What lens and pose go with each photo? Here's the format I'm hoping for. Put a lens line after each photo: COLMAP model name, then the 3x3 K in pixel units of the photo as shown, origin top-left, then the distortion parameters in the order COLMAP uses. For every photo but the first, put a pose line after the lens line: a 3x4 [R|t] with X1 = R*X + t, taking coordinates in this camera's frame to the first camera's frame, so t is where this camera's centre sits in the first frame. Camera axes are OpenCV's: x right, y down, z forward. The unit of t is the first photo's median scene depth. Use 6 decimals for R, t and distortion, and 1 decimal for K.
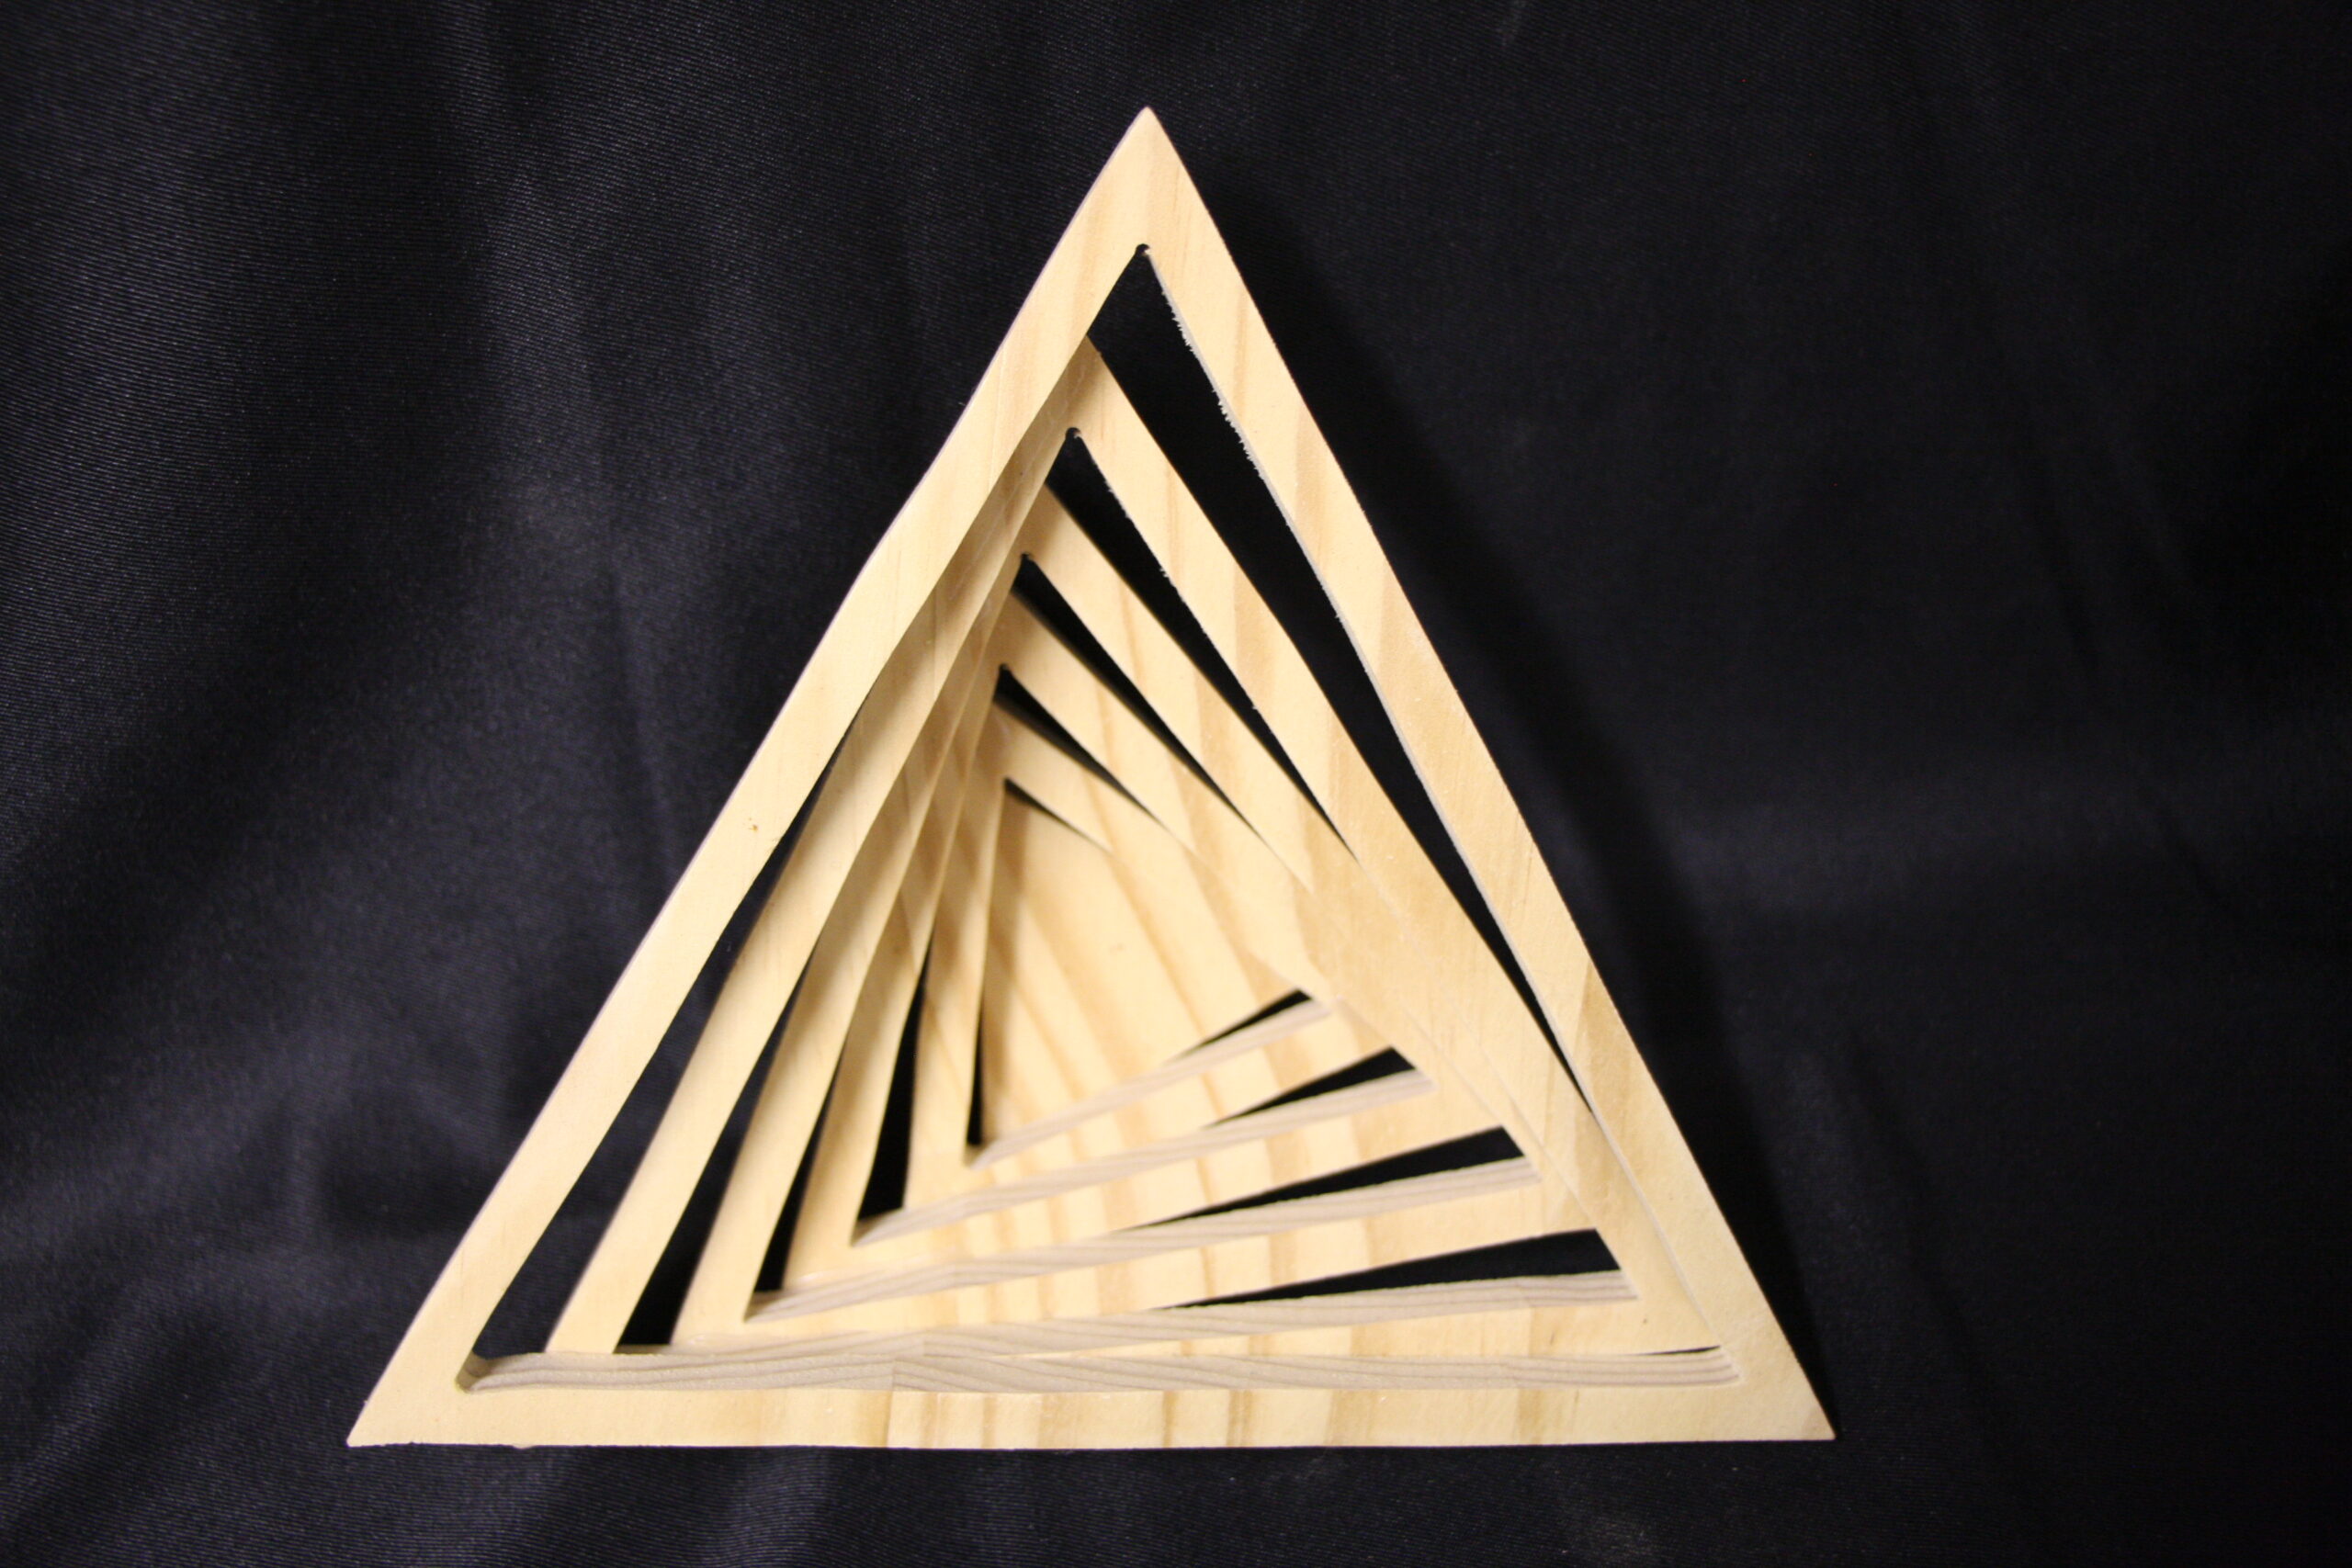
lens RADIAL K [[2966.7, 0, 1176.0], [0, 2966.7, 784.0], [0, 0, 1]] dist [-0.053839, 0.041498]
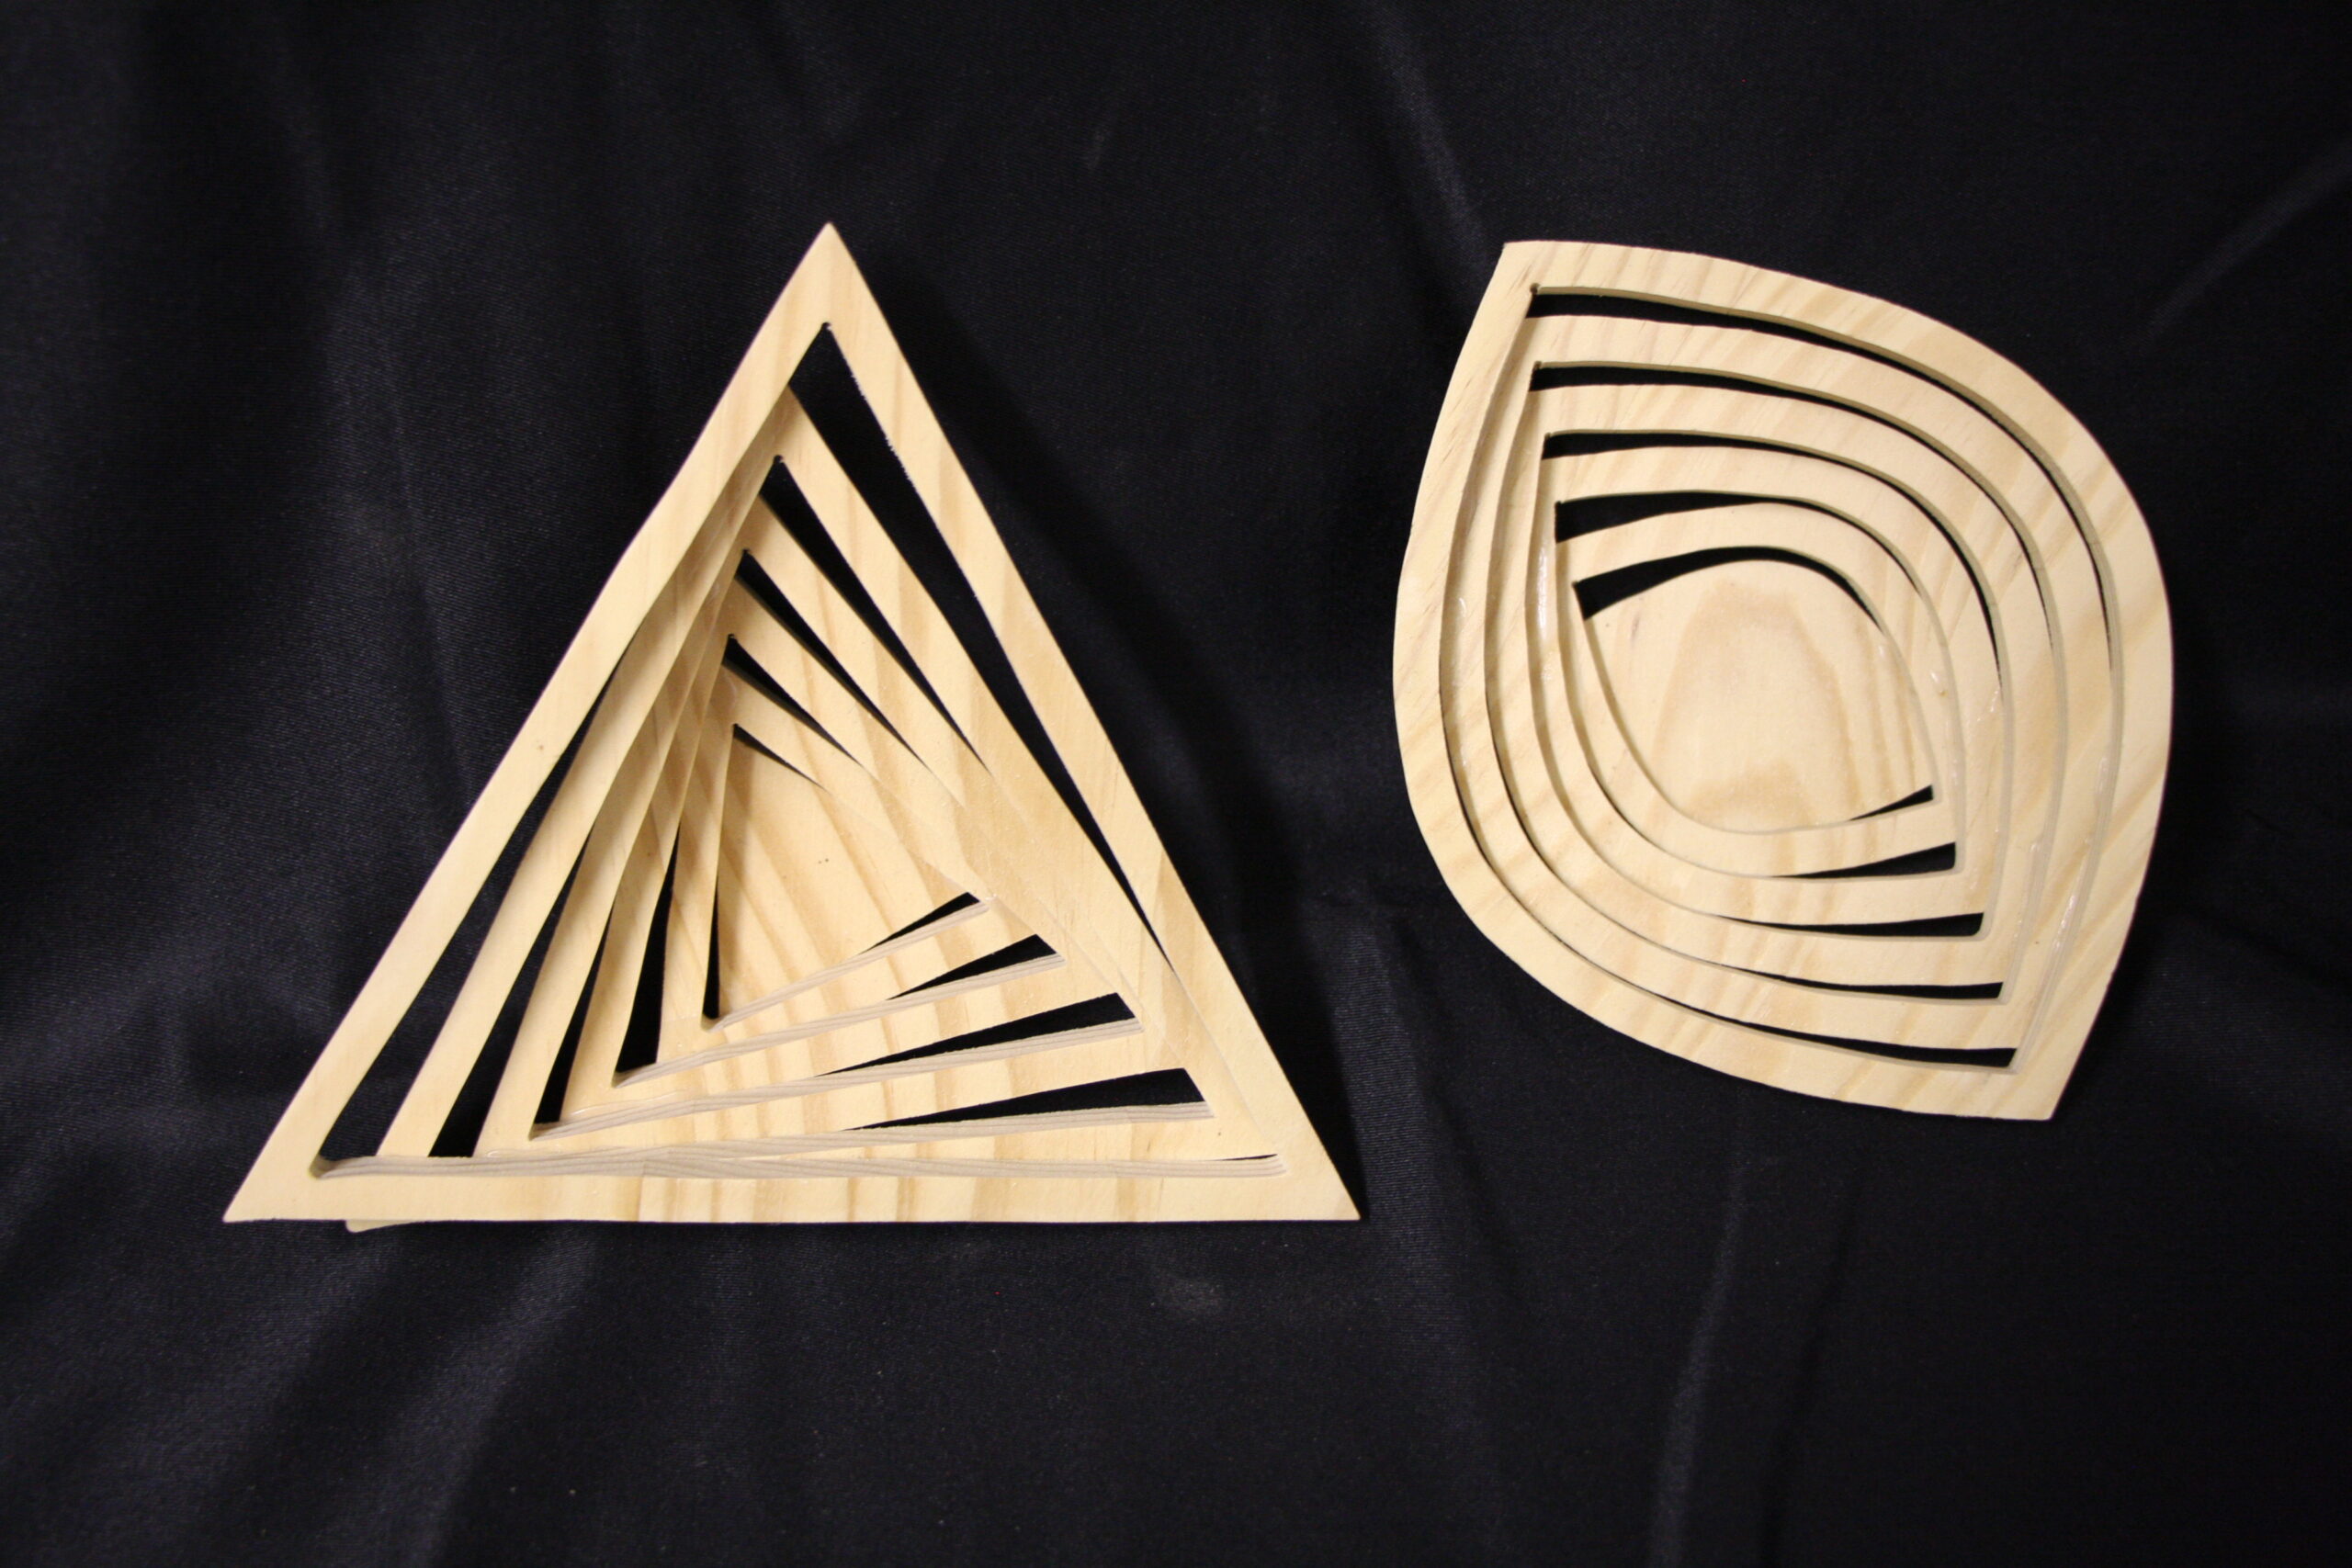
lens RADIAL K [[3237.8, 0, 1176.0], [0, 3237.8, 784.0], [0, 0, 1]] dist [0.004633, -0.038261]
pose [[0.998386, 0.000744, 0.056790, 0.058481], [0.000755, 0.999652, -0.026365, 0.064873], [-0.056790, 0.026365, 0.998038, -0.453572]]
